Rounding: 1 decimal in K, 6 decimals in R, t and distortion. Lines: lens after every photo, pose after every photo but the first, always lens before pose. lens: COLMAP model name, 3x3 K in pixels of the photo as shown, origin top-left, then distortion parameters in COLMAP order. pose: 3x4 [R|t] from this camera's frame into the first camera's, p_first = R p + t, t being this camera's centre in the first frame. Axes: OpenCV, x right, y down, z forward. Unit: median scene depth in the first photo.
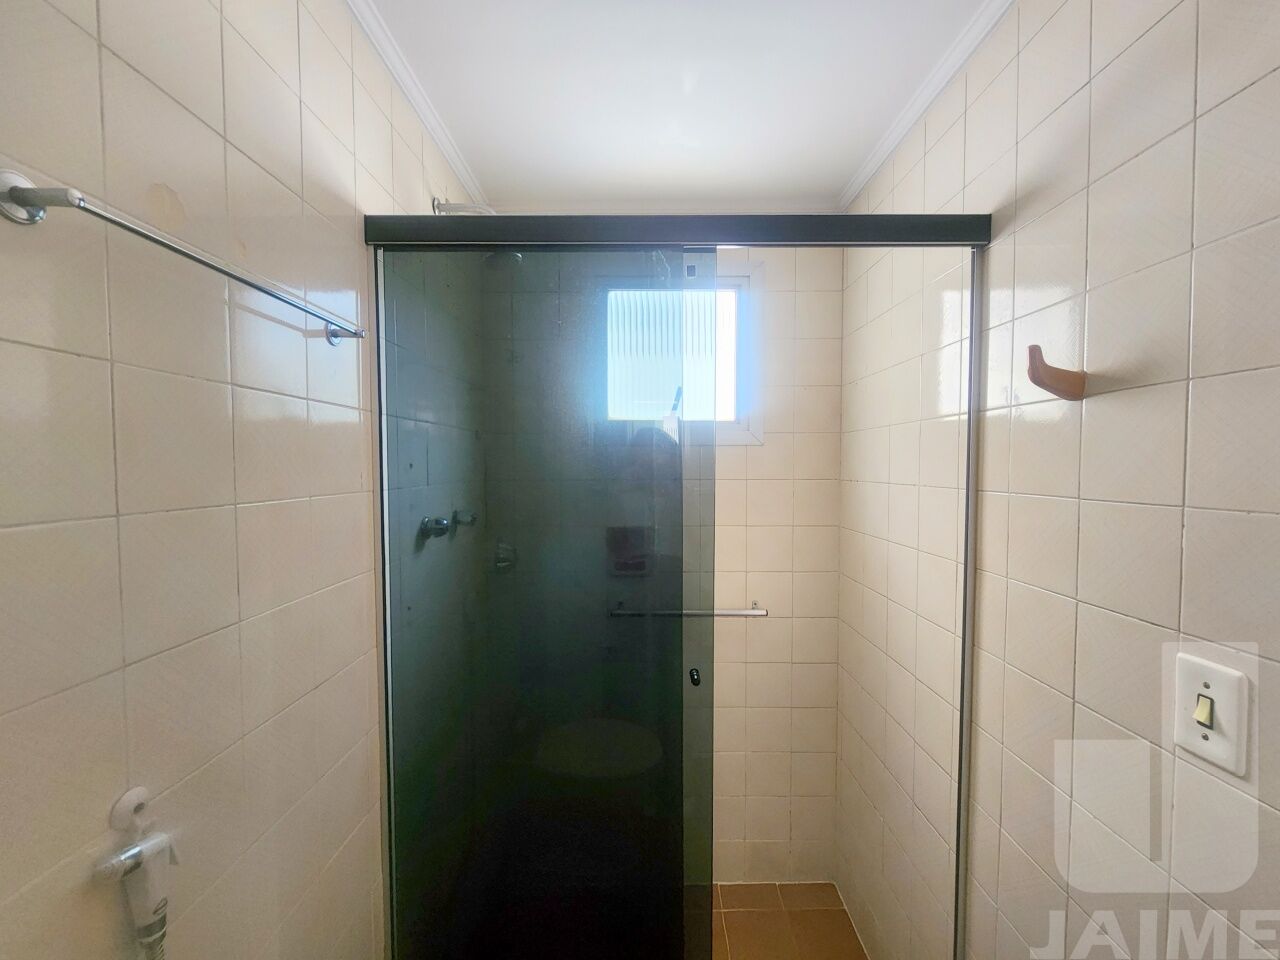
lens RADIAL K [[536.5, 0, 637.6], [0, 536.5, 487.5], [0, 0, 1]] dist [-0.000459, -0.000307]
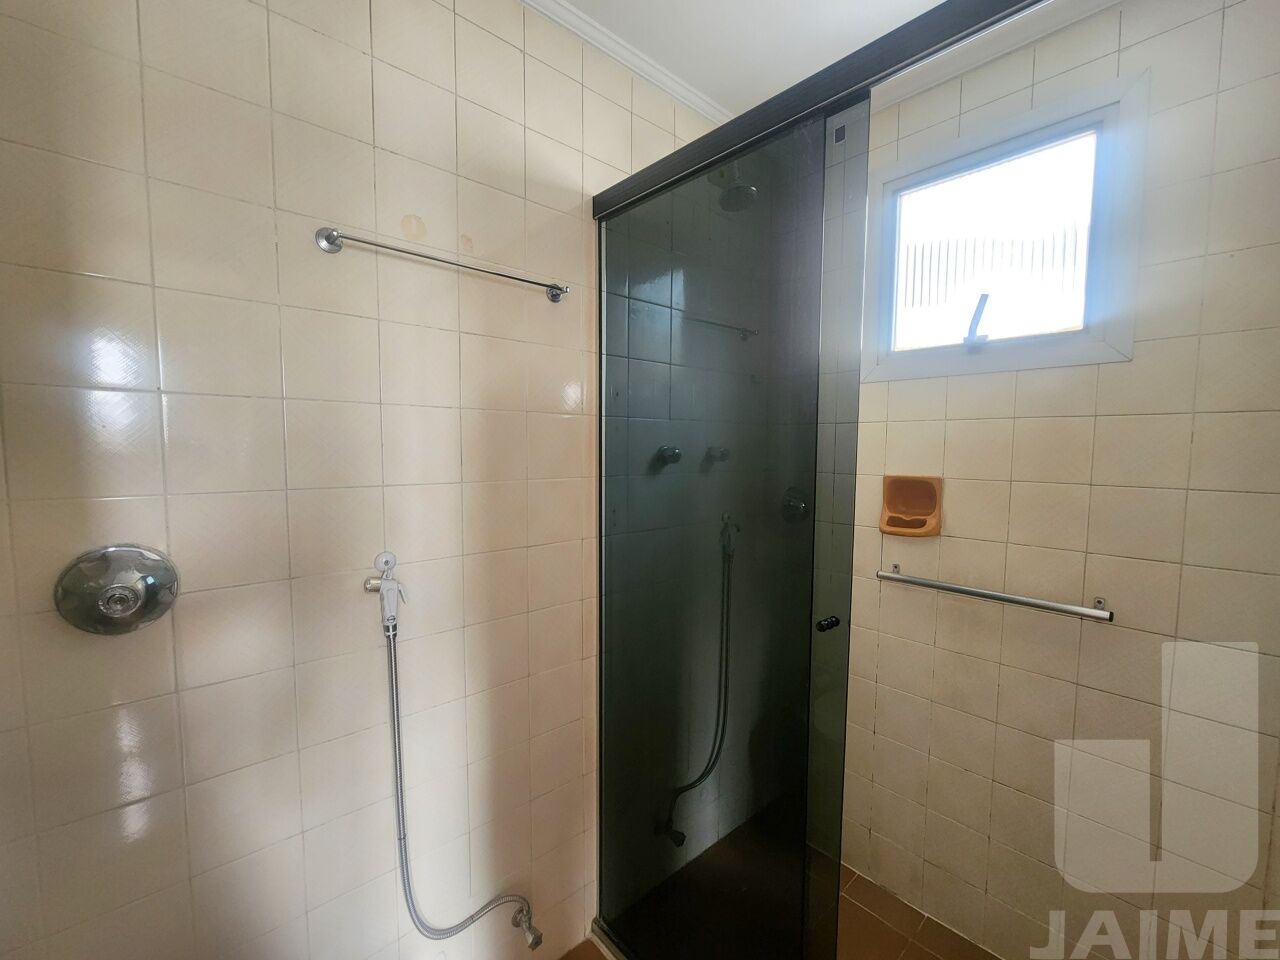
lens RADIAL K [[527.8, 0, 642.4], [0, 527.8, 493.3], [0, 0, 1]] dist [0.028326, -0.000048]
pose [[0.681924, 0.078086, -0.727243, 0.537045], [-0.042141, 0.996828, 0.067517, 0.103458], [0.730208, -0.015395, 0.683052, 0.203543]]
